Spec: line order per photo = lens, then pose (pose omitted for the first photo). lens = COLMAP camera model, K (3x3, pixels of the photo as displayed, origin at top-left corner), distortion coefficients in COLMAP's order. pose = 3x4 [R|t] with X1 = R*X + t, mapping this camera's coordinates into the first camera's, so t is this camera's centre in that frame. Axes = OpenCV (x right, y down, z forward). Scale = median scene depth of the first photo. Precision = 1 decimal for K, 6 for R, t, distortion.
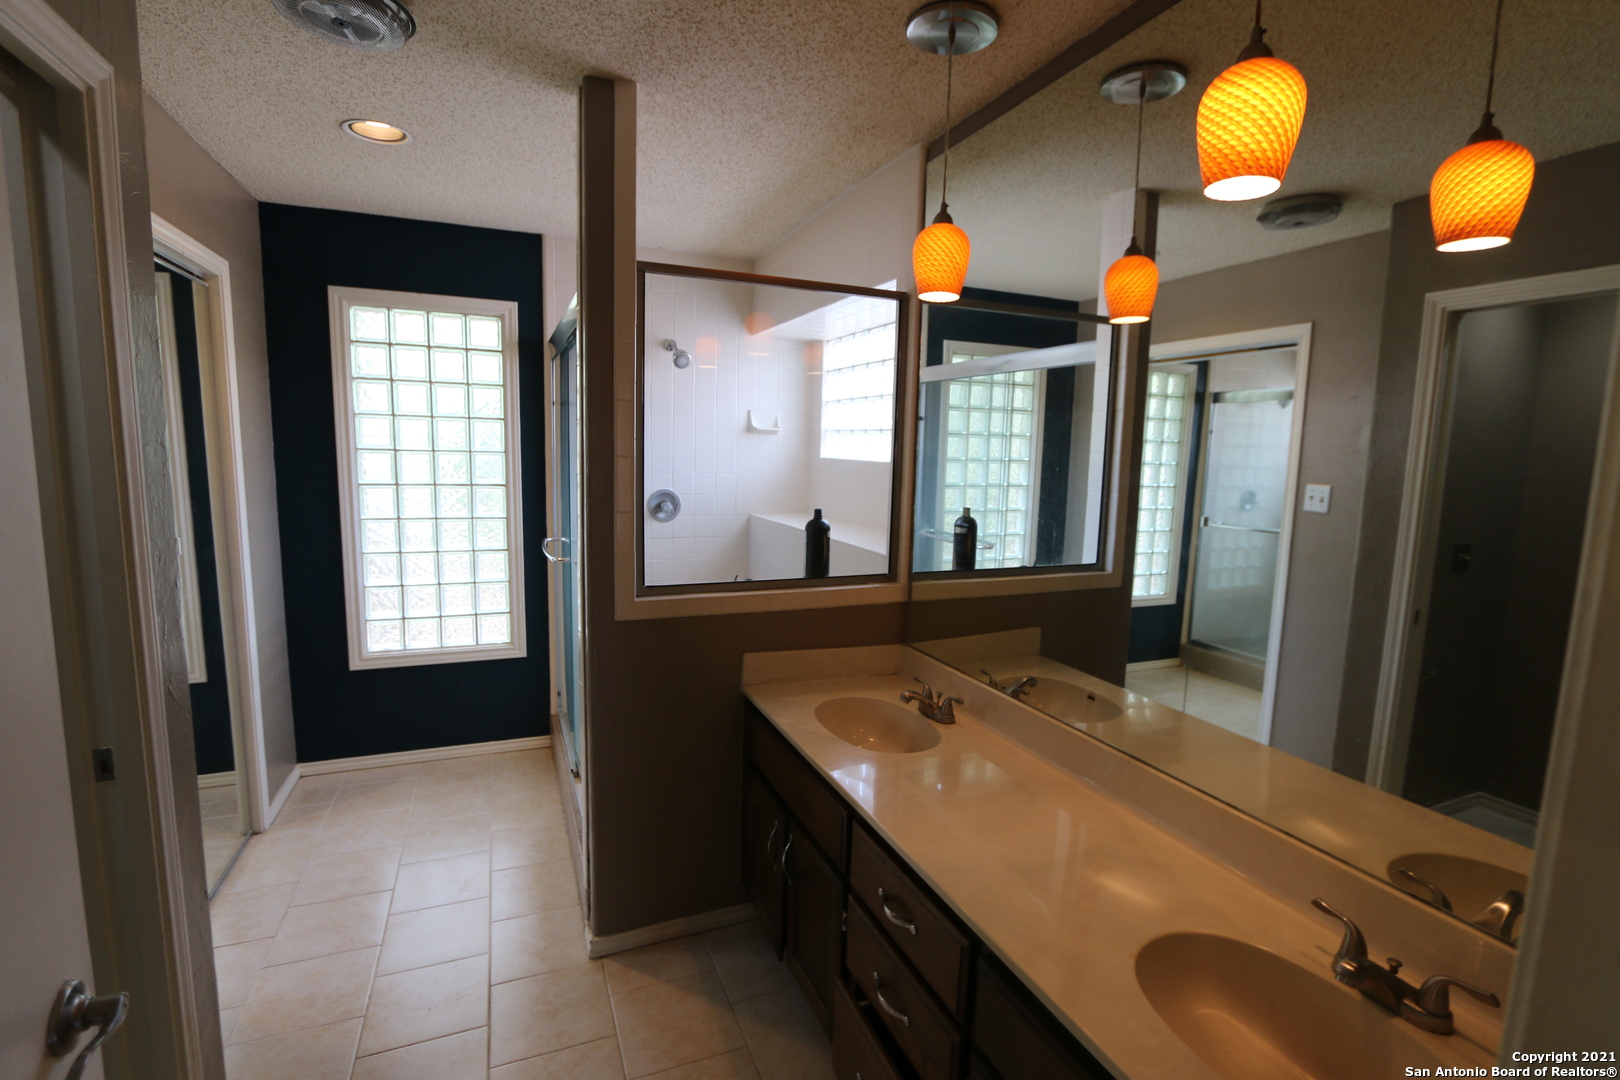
lens RADIAL K [[739.1, 0, 816.3], [0, 739.1, 539.1], [0, 0, 1]] dist [-0.020901, 0.002060]
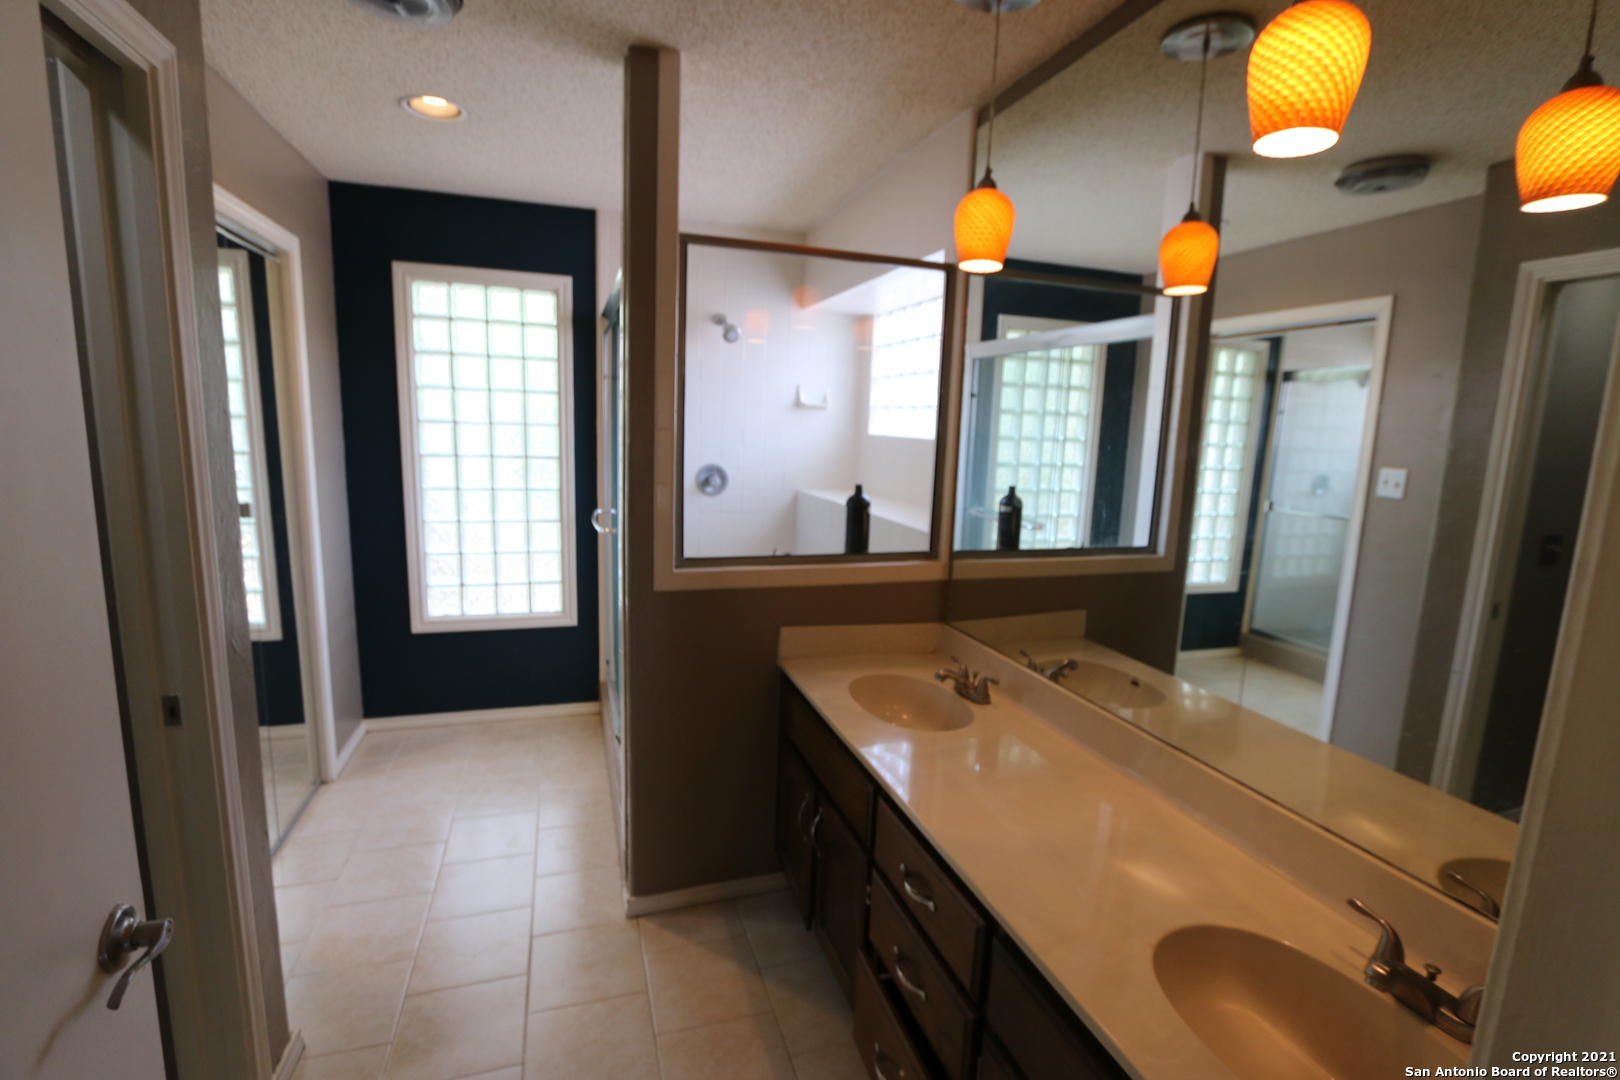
lens RADIAL K [[739.1, 0, 814.2], [0, 739.1, 538.6], [0, 0, 1]] dist [-0.020901, 0.002060]
pose [[0.996852, 0.021942, -0.076190, 0.022964], [-0.019756, 0.999375, 0.029327, 0.004429], [0.076786, -0.027730, 0.996662, 0.005098]]
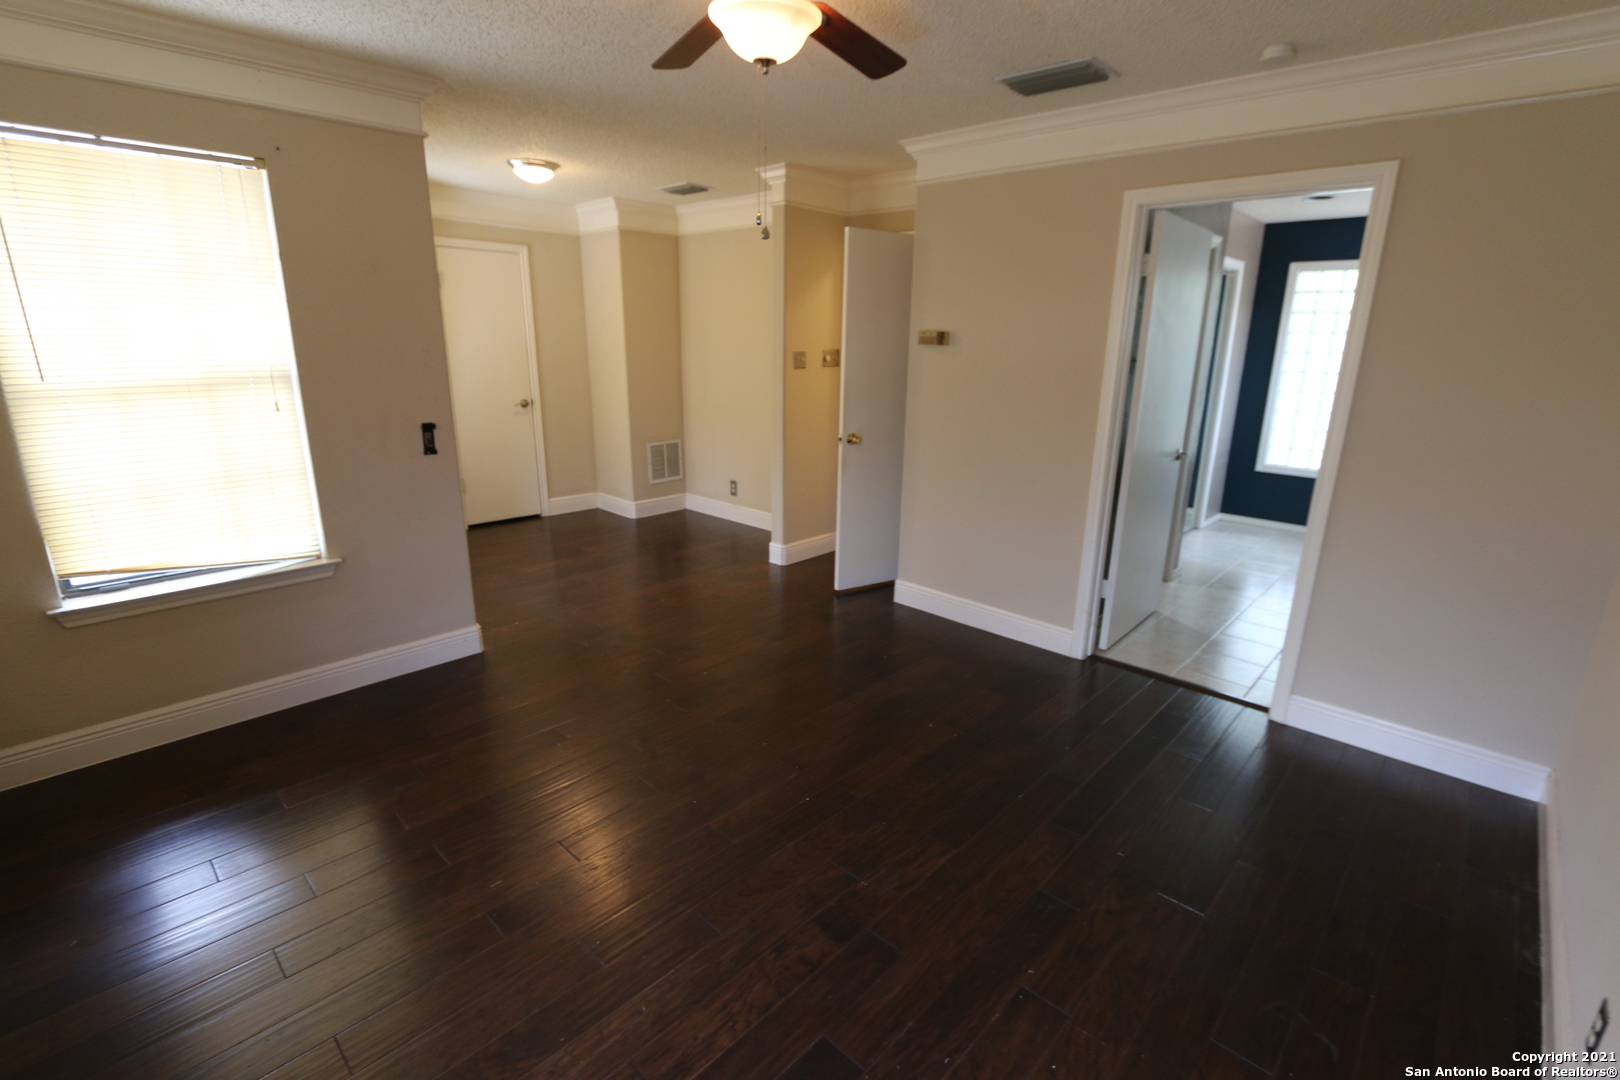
lens RADIAL K [[739.1, 0, 823.6], [0, 739.1, 542.4], [0, 0, 1]] dist [-0.020901, 0.002060]
pose [[0.422271, 0.223404, -0.878509, 1.042968], [-0.123563, 0.974294, 0.188370, 0.239588], [0.898009, 0.029008, 0.439021, -1.437946]]
